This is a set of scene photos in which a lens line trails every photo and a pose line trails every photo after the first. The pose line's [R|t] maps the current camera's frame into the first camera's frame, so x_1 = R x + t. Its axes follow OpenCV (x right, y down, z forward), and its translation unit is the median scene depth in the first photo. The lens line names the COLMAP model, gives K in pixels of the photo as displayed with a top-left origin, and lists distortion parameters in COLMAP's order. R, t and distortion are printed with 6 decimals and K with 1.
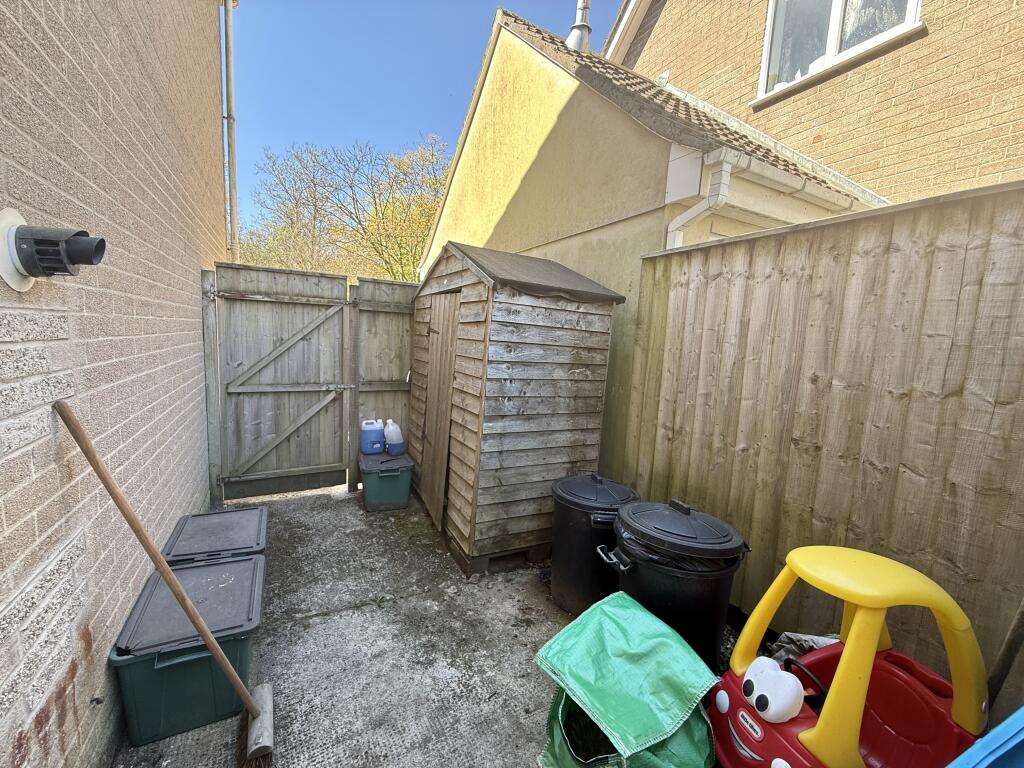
lens RADIAL K [[408.0, 0, 508.3], [0, 408.0, 384.1], [0, 0, 1]] dist [-0.000306, -0.000150]
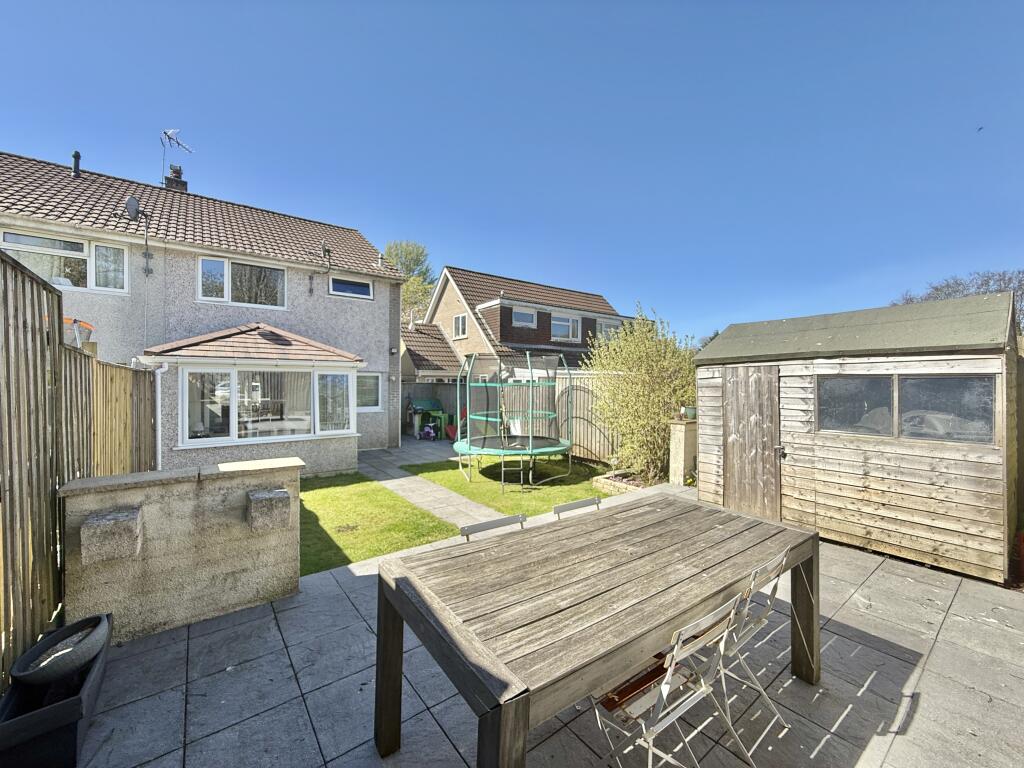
lens RADIAL K [[408.0, 0, 508.3], [0, 408.0, 384.1], [0, 0, 1]] dist [-0.000306, -0.000150]
pose [[0.988588, -0.047236, 0.143048, 0.656834], [0.062174, 0.992857, -0.101826, 0.351086], [-0.137216, 0.109558, 0.984464, -4.137859]]
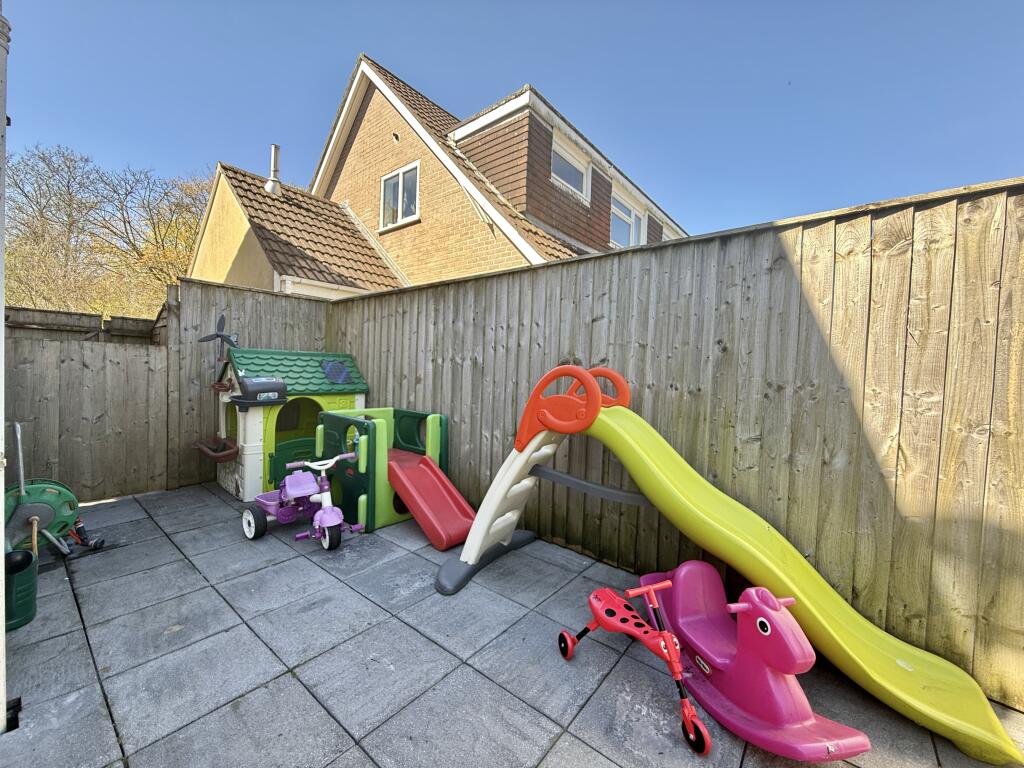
lens RADIAL K [[408.0, 0, 508.3], [0, 408.0, 384.1], [0, 0, 1]] dist [-0.000306, -0.000150]
pose [[0.926689, -0.029793, 0.374646, 0.518055], [0.056197, 0.996630, -0.059750, 0.215700], [-0.371604, 0.076423, 0.925241, -1.156324]]
